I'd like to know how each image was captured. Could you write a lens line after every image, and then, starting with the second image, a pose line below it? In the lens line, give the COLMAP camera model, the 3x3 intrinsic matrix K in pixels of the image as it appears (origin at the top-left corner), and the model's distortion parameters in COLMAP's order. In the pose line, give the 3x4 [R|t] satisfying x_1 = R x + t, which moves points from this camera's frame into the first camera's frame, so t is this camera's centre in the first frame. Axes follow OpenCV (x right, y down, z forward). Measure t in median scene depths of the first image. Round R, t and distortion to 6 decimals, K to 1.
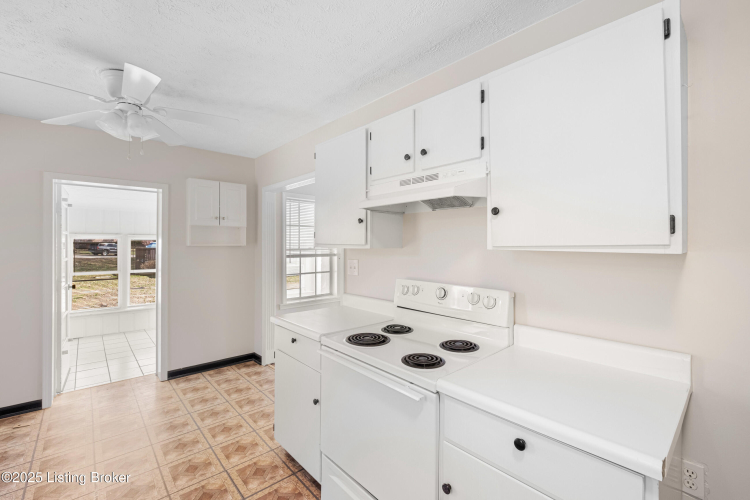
lens RADIAL K [[325.5, 0, 372.2], [0, 325.5, 244.6], [0, 0, 1]] dist [-0.000954, -0.001439]
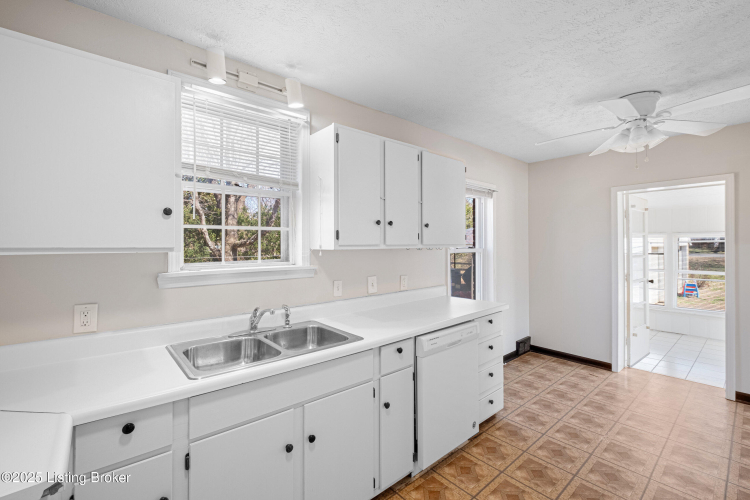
lens RADIAL K [[325.5, 0, 372.6], [0, 325.5, 246.5], [0, 0, 1]] dist [-0.000954, -0.001439]
pose [[-0.017405, 0.004619, -0.999838, 0.281127], [0.002969, 0.999985, 0.004568, 0.000925], [0.999844, -0.002889, -0.017419, 0.068483]]
